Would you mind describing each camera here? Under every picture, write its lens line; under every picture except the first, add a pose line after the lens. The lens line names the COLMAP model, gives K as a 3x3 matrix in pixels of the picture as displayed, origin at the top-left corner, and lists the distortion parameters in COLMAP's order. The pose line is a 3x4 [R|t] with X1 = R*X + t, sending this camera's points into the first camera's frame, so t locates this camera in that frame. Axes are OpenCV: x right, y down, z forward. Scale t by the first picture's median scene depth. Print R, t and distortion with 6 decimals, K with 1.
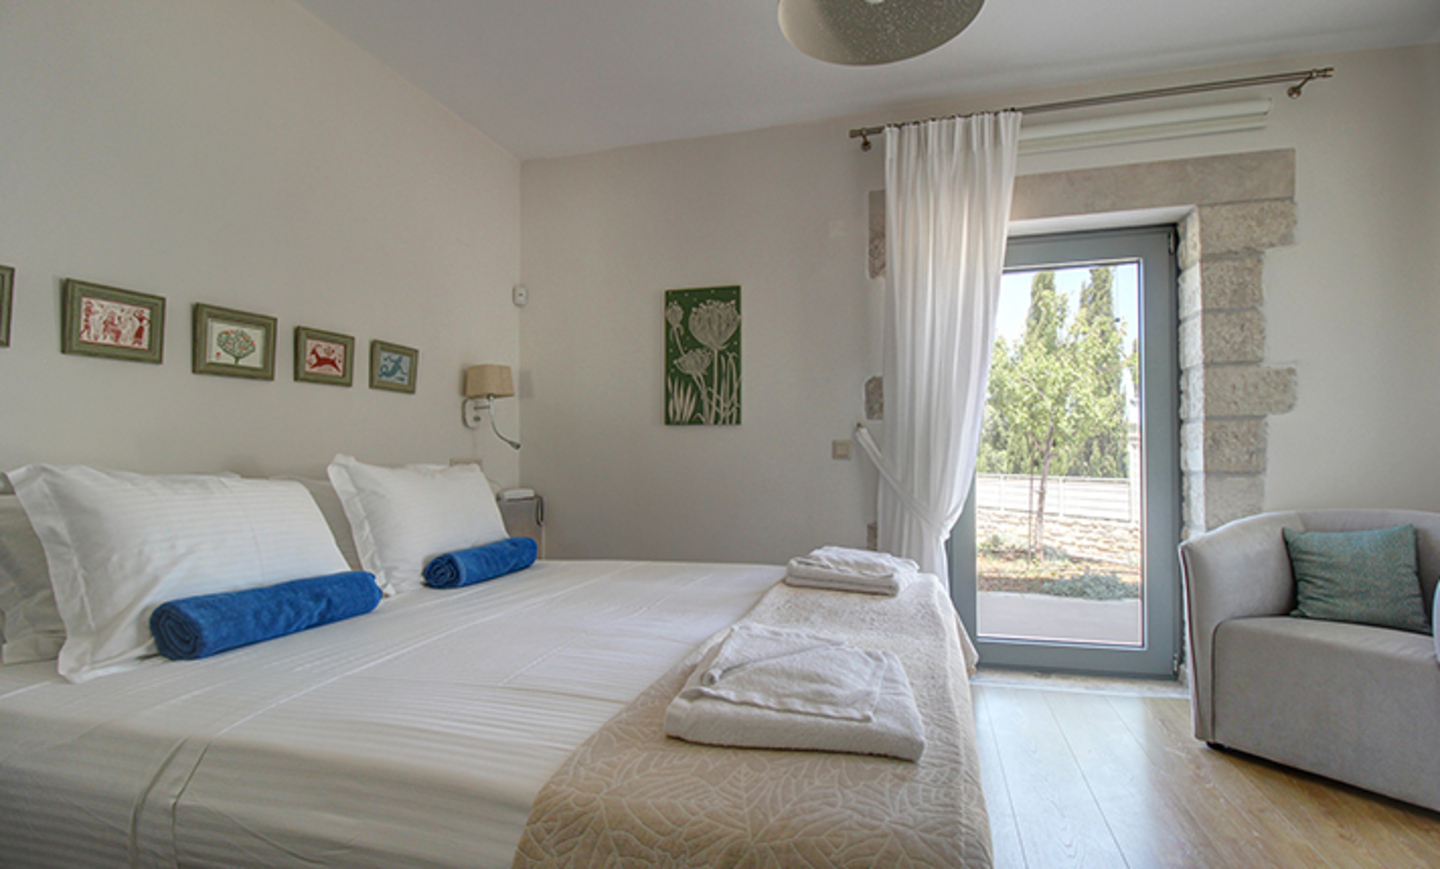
lens RADIAL K [[690.2, 0, 720.4], [0, 690.2, 439.8], [0, 0, 1]] dist [-0.021446, -0.000377]
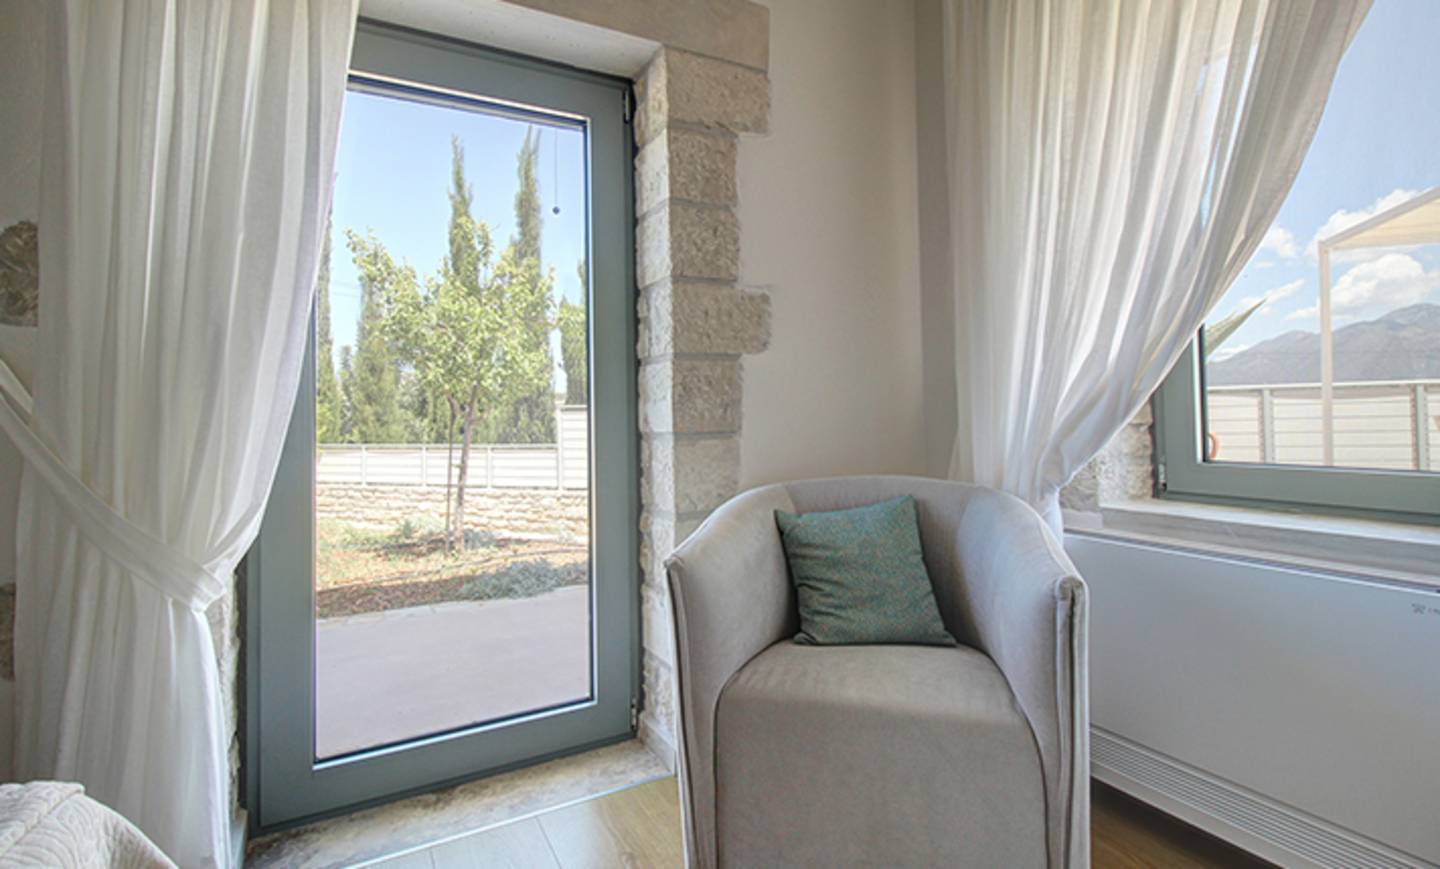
lens RADIAL K [[675.3, 0, 731.8], [0, 675.3, 408.9], [0, 0, 1]] dist [0.022900, -0.016138]
pose [[0.697795, 0.000420, 0.716298, 0.266149], [0.000146, 1.000000, -0.000728, 0.022939], [-0.716298, 0.000613, 0.697794, 0.488111]]
